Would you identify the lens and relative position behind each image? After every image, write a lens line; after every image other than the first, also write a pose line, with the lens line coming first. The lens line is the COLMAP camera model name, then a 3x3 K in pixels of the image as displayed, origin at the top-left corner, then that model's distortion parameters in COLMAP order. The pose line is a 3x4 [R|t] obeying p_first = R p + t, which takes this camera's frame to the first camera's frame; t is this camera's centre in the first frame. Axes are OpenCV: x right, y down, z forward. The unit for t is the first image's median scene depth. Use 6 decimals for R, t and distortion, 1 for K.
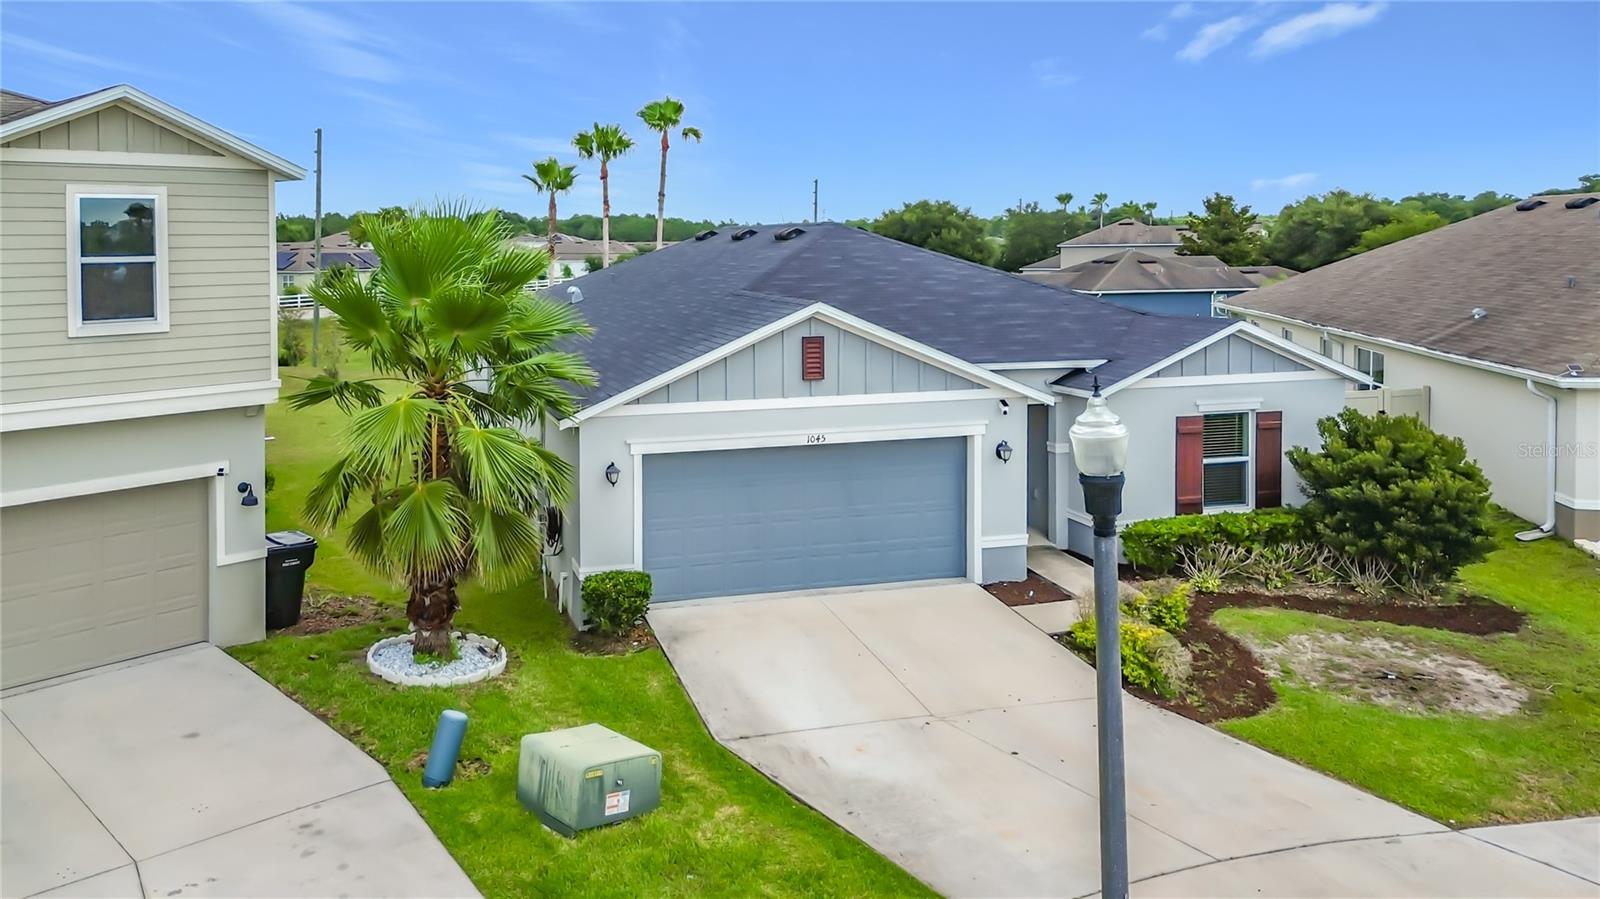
lens RADIAL K [[1183.2, 0, 661.5], [0, 1183.2, 313.0], [0, 0, 1]] dist [0.008214, -0.000708]
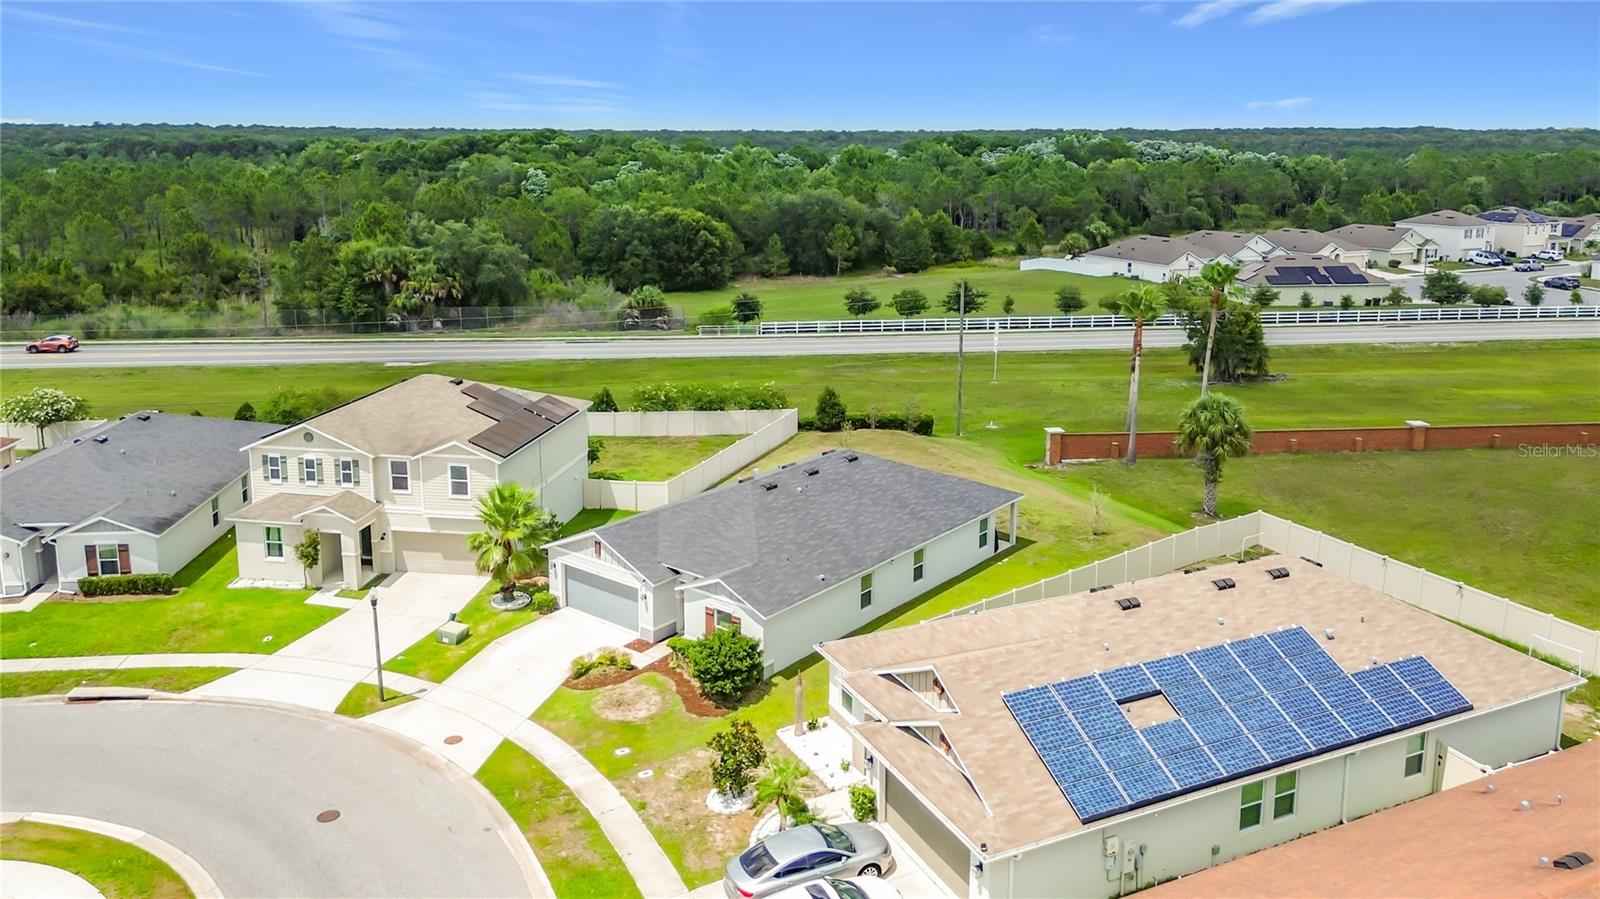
lens RADIAL K [[1161.6, 0, 801.6], [0, 1161.6, 406.6], [0, 0, 1]] dist [0.097931, -0.098702]
pose [[0.603724, 0.192457, -0.773613, 2.673860], [-0.057143, 0.978372, 0.198803, -0.936717], [0.795143, -0.075815, 0.601665, -0.366978]]
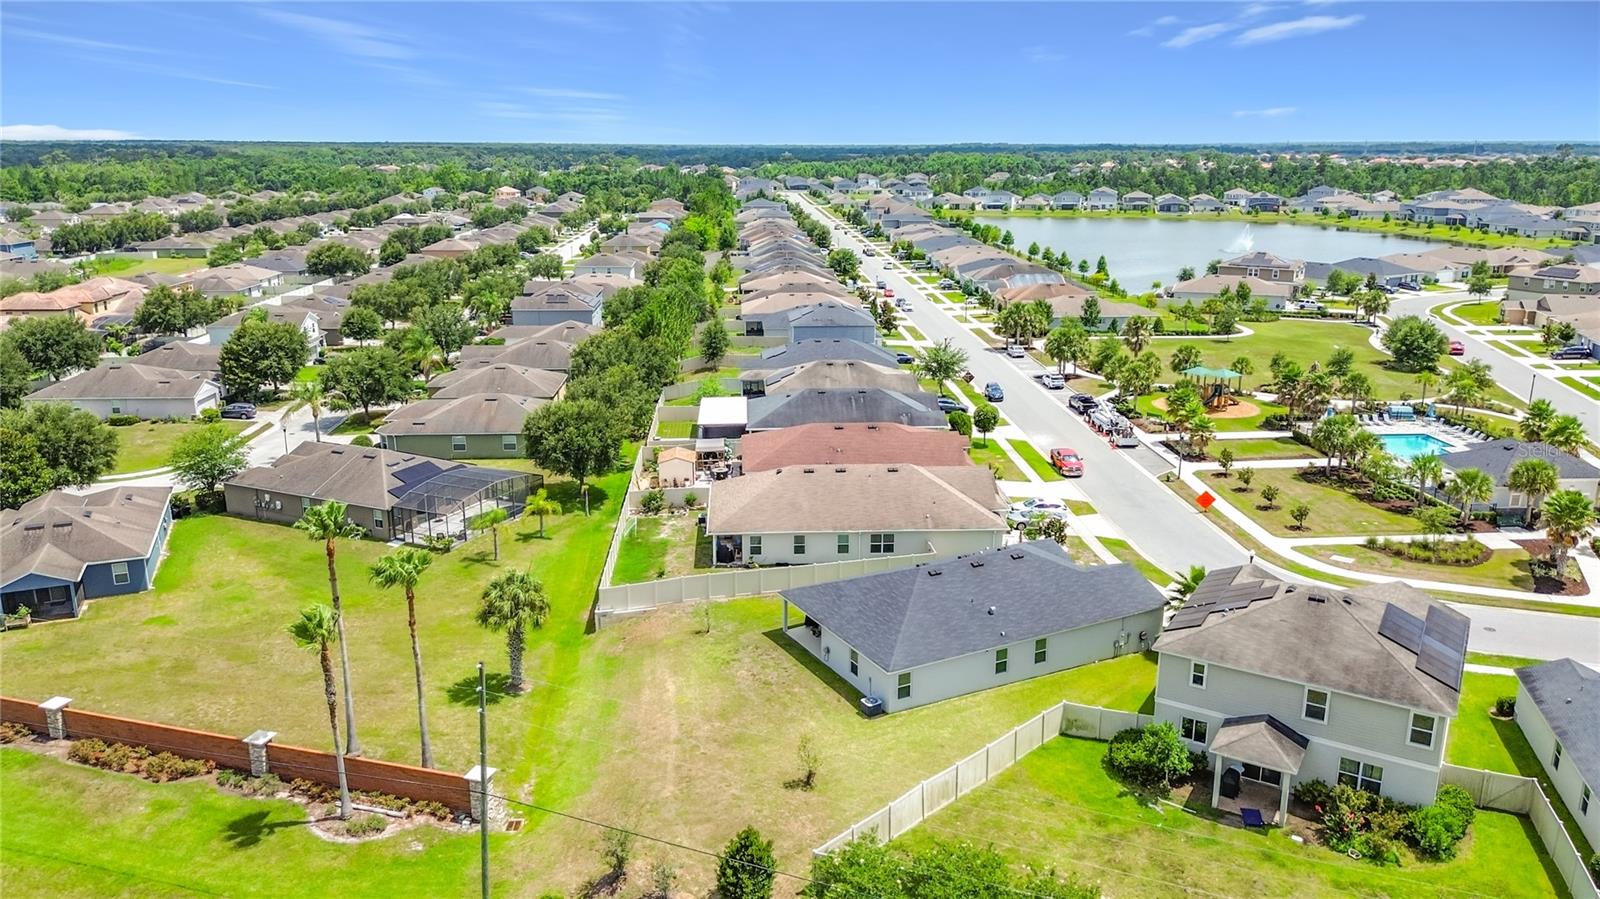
lens RADIAL K [[1141.2, 0, 803.1], [0, 1141.2, 451.2], [0, 0, 1]] dist [0.077965, -0.097142]
pose [[-0.262481, -0.238137, 0.935091, -3.550847], [0.061544, 0.962964, 0.262511, -1.647231], [-0.962973, 0.126453, -0.238104, 3.154861]]
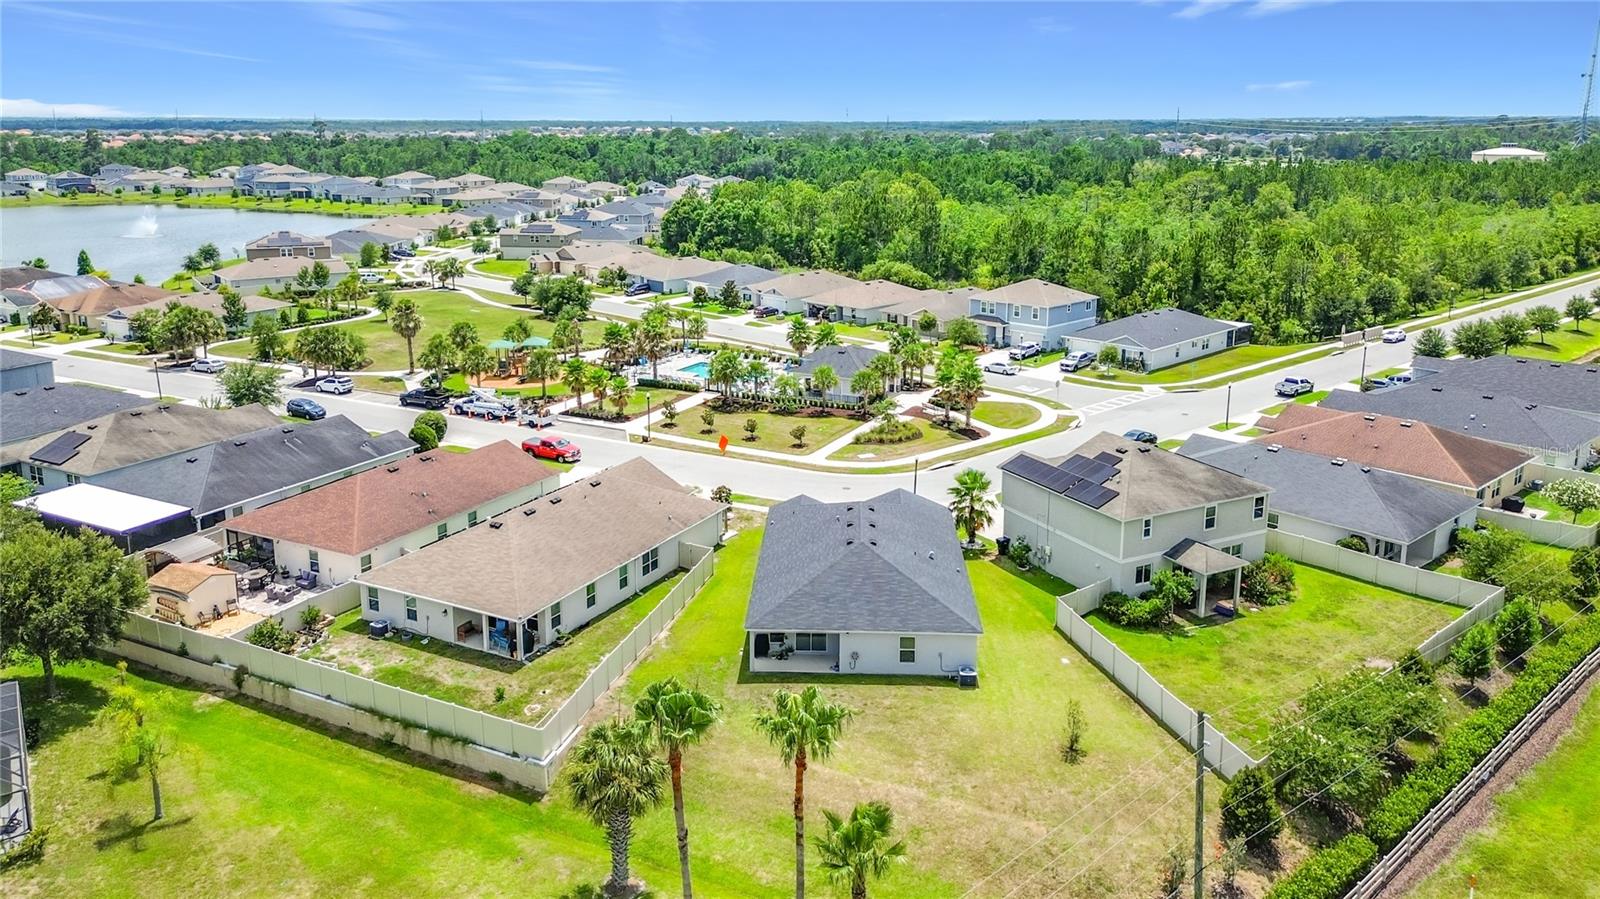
lens RADIAL K [[1133.5, 0, 804.9], [0, 1133.5, 409.8], [0, 0, 1]] dist [0.114768, -0.120659]
pose [[-0.962864, -0.053054, 0.264723, -0.745587], [0.029388, 0.954082, 0.298101, -1.785437], [-0.268383, 0.294810, -0.917092, 5.419380]]
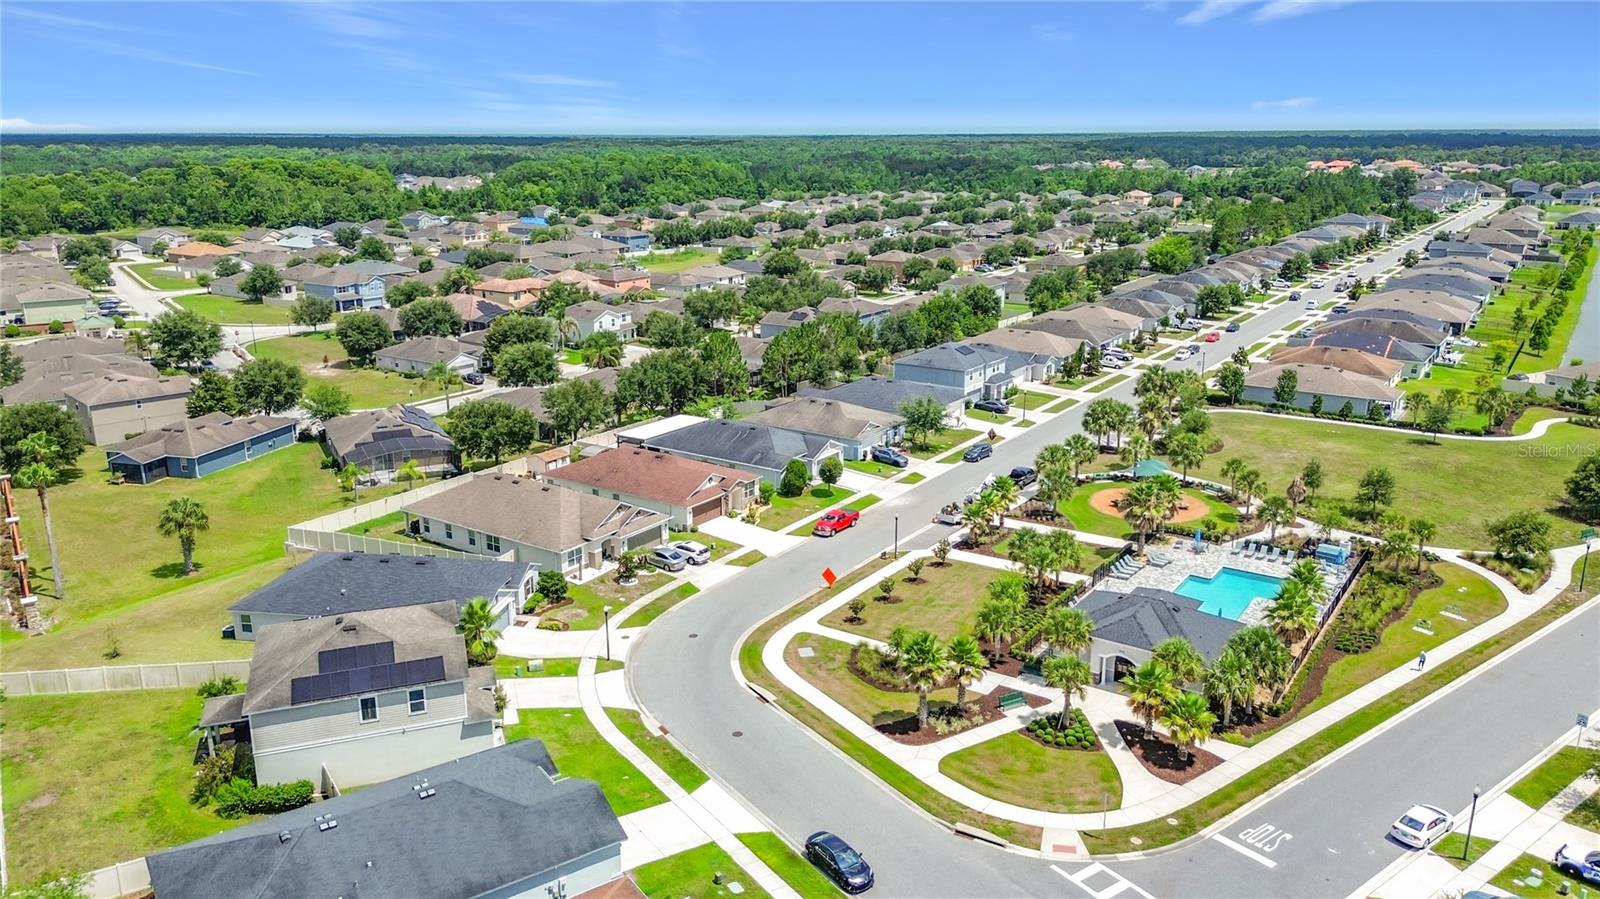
lens RADIAL K [[1155.4, 0, 792.2], [0, 1155.4, 452.6], [0, 0, 1]] dist [0.101342, -0.121520]
pose [[0.389670, -0.233668, 0.890818, -3.983587], [0.056028, 0.971500, 0.230324, -1.781119], [-0.919249, -0.039840, 0.391656, -2.356345]]
